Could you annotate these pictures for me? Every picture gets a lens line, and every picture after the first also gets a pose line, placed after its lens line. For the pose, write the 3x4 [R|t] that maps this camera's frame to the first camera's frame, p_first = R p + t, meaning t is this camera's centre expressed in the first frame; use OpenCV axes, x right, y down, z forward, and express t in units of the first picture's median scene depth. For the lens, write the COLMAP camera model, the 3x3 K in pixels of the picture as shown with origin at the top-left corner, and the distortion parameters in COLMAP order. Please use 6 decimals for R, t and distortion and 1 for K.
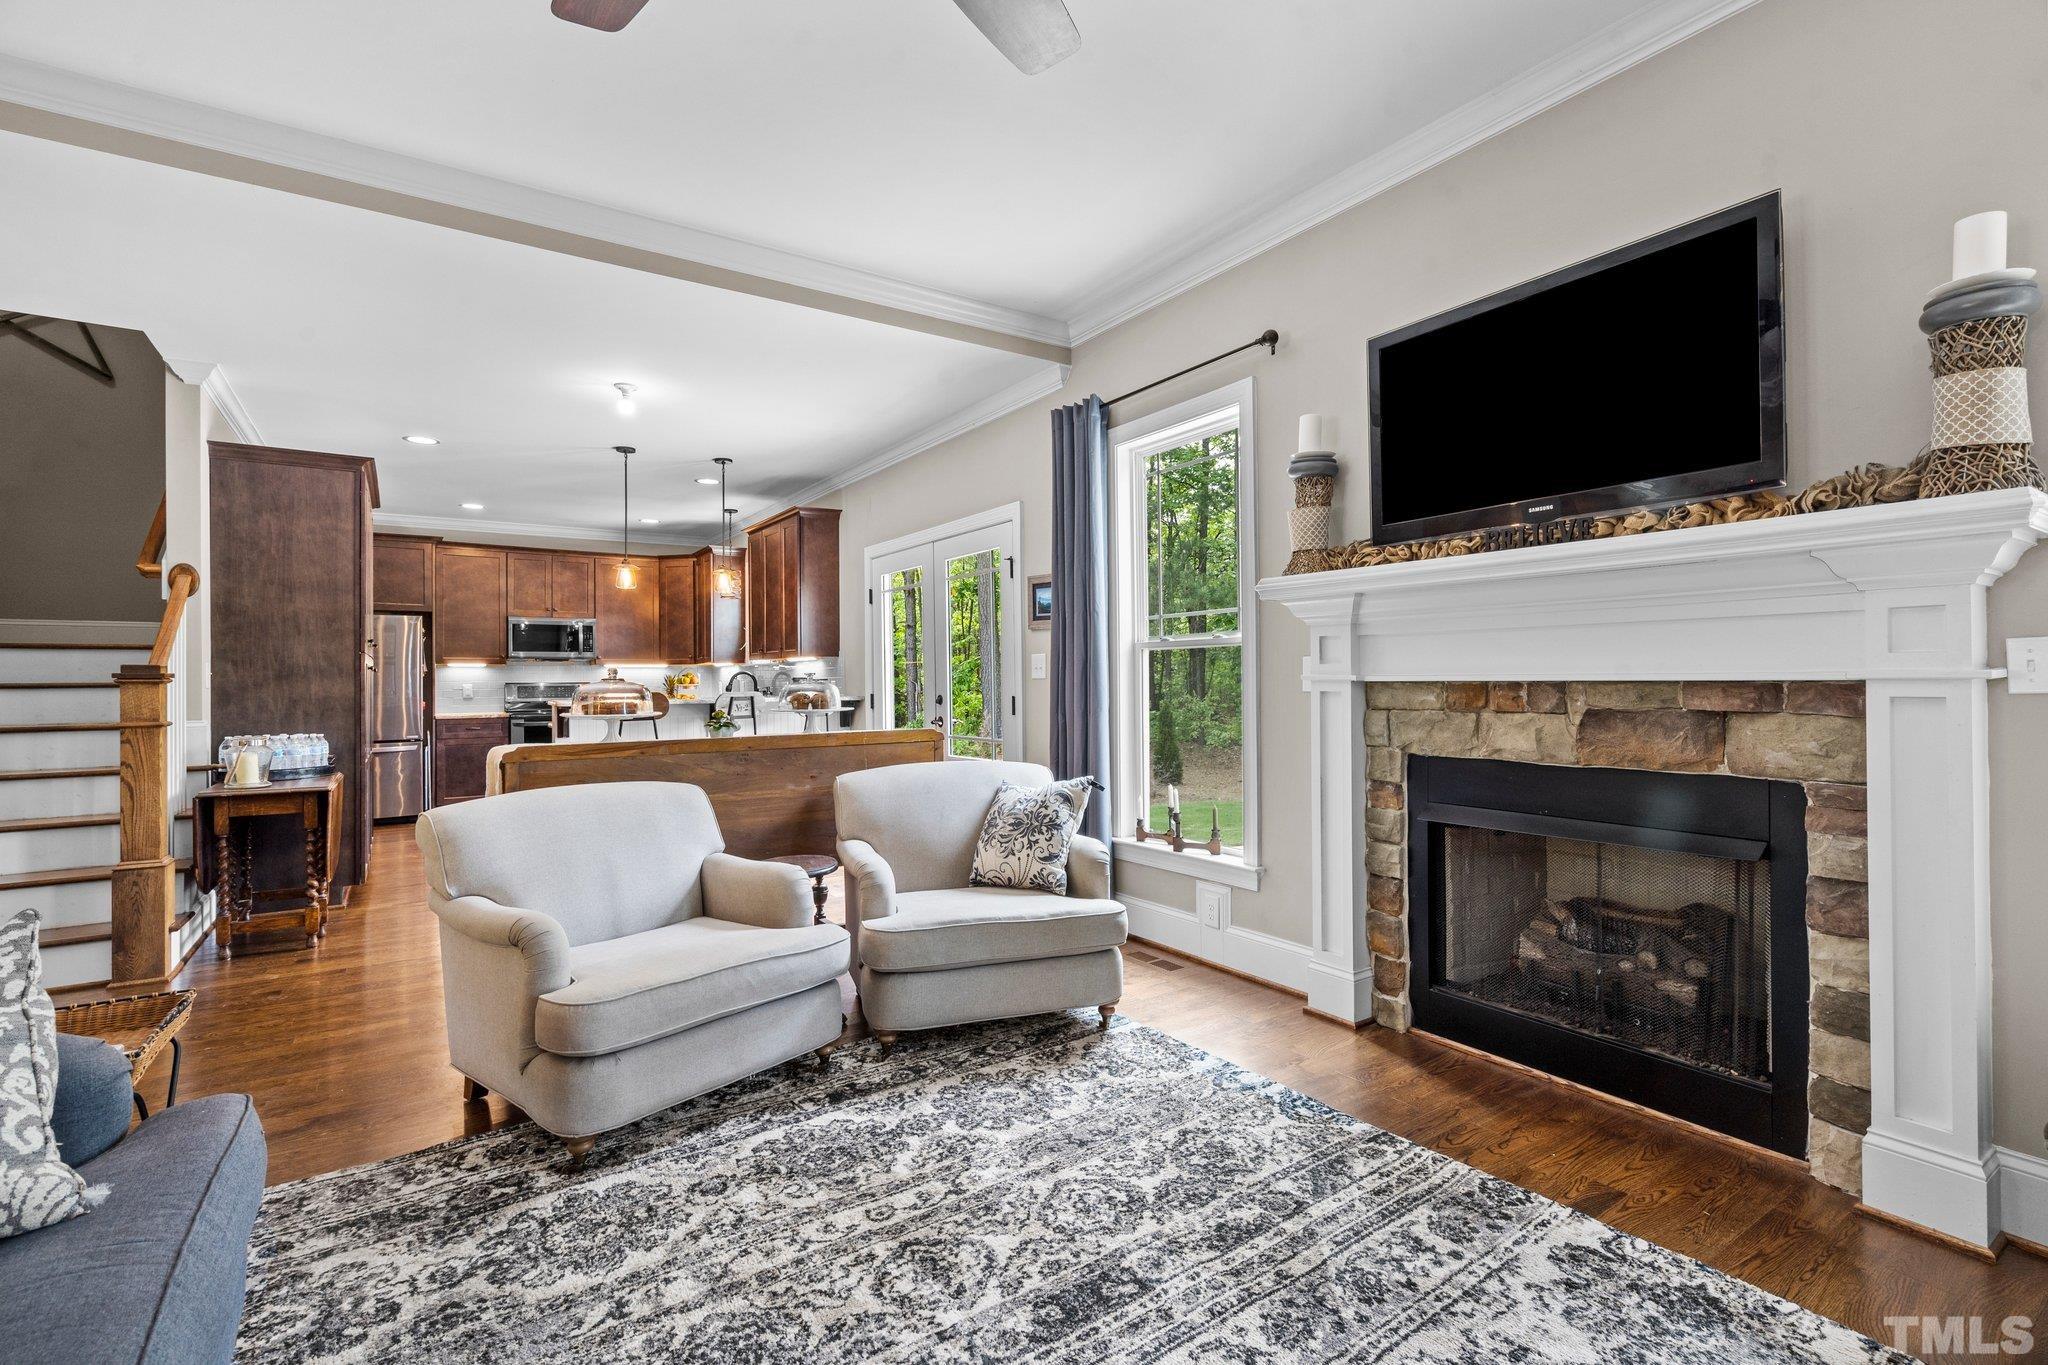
lens RADIAL K [[943.7, 0, 1031.6], [0, 943.7, 668.1], [0, 0, 1]] dist [-0.001051, 0.001598]
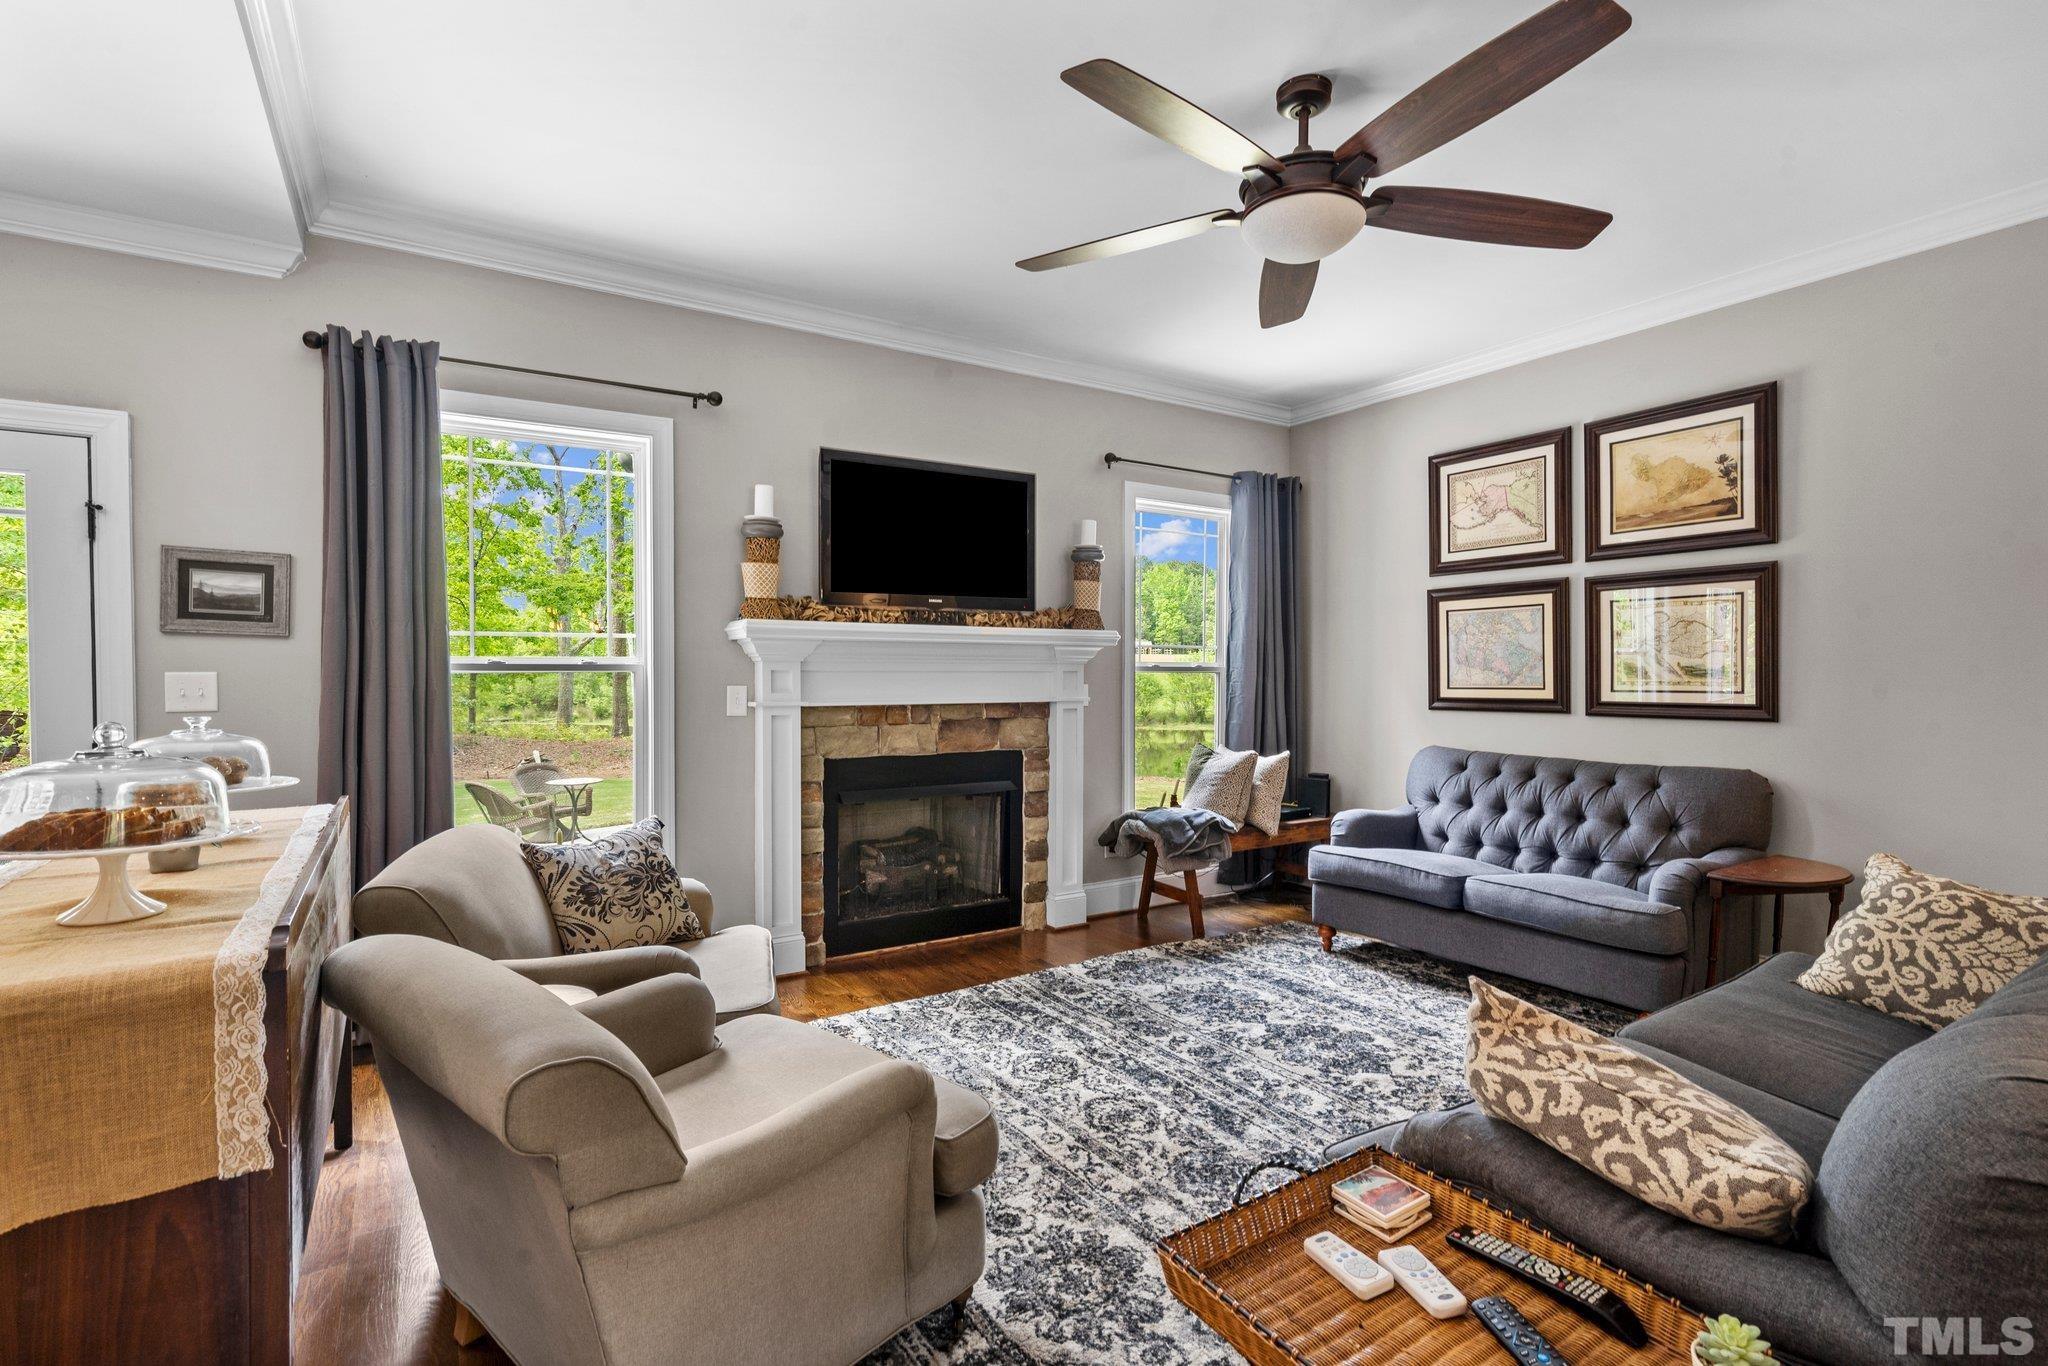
lens RADIAL K [[943.7, 0, 1044.9], [0, 943.7, 672.1], [0, 0, 1]] dist [-0.001051, 0.001598]
pose [[0.010076, 0.009115, 0.999908, -1.317440], [-0.012237, 0.999885, -0.008992, -0.036262], [-0.999874, -0.012146, 0.010187, 0.919192]]
